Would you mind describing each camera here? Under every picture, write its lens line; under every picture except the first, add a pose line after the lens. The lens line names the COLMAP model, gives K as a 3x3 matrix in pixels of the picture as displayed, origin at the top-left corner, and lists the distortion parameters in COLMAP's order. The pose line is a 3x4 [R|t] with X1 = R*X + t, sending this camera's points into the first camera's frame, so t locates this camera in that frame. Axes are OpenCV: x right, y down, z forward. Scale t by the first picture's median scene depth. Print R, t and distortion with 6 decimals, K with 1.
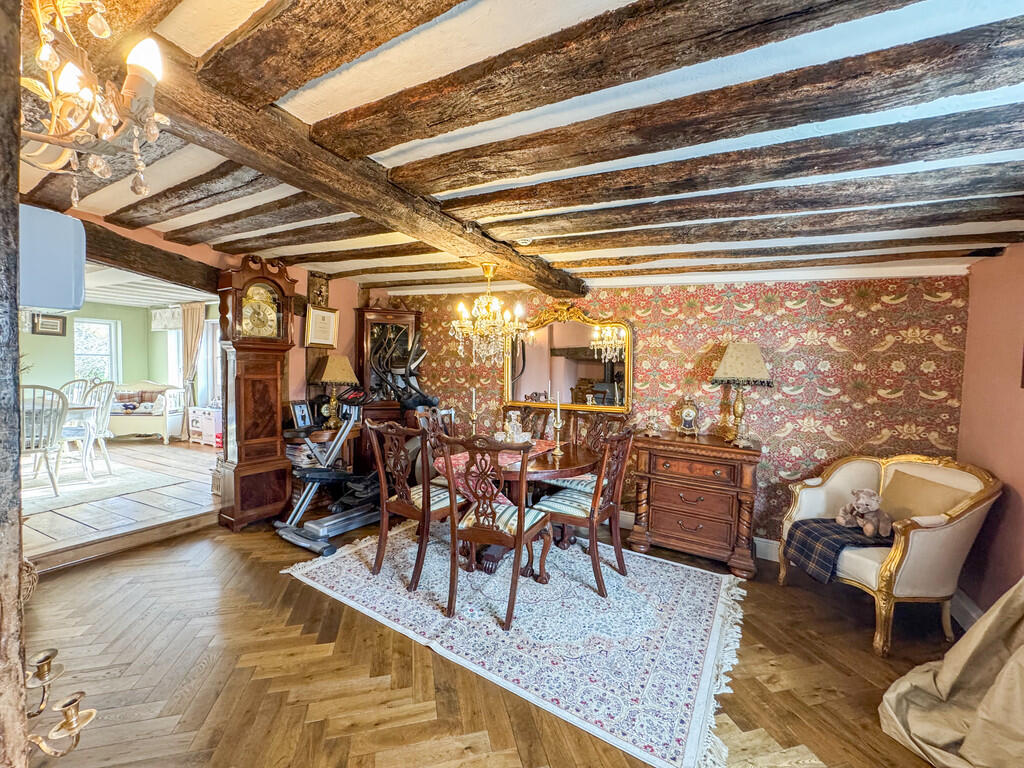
lens RADIAL K [[418.2, 0, 514.1], [0, 418.2, 387.3], [0, 0, 1]] dist [-0.000700, -0.000091]
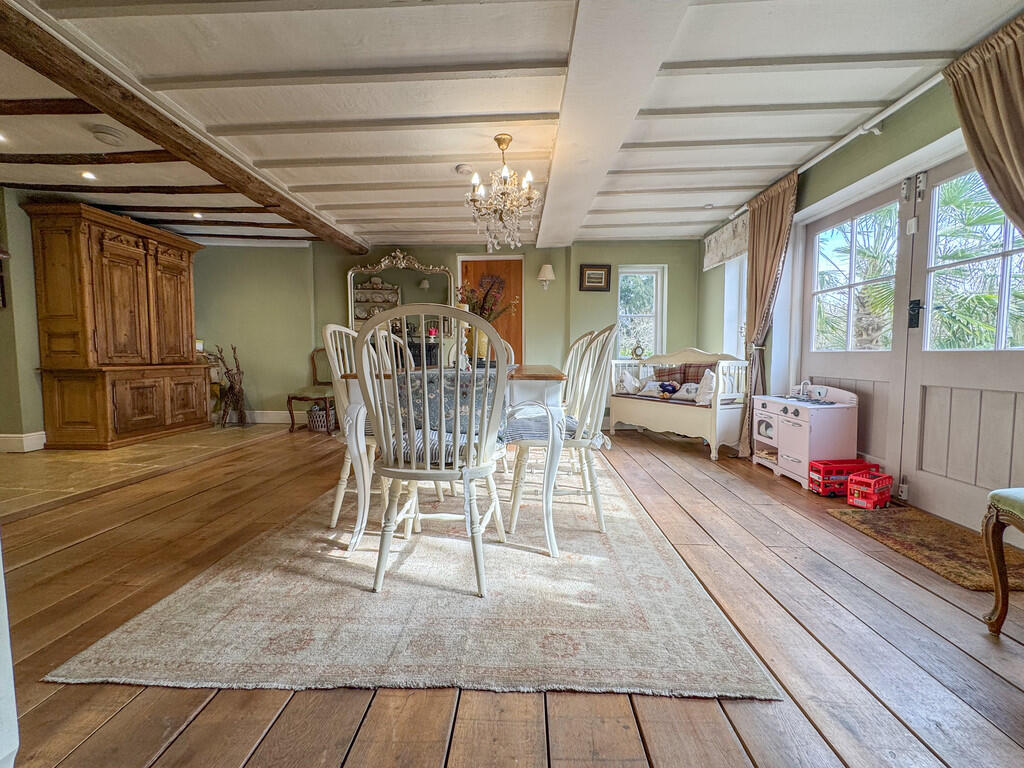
lens RADIAL K [[418.2, 0, 516.2], [0, 418.2, 380.4], [0, 0, 1]] dist [-0.000700, -0.000091]
pose [[0.406267, 0.037748, -0.912974, -0.429920], [-0.031931, 0.999123, 0.027100, 0.024868], [0.913196, 0.018142, 0.407116, 0.524577]]
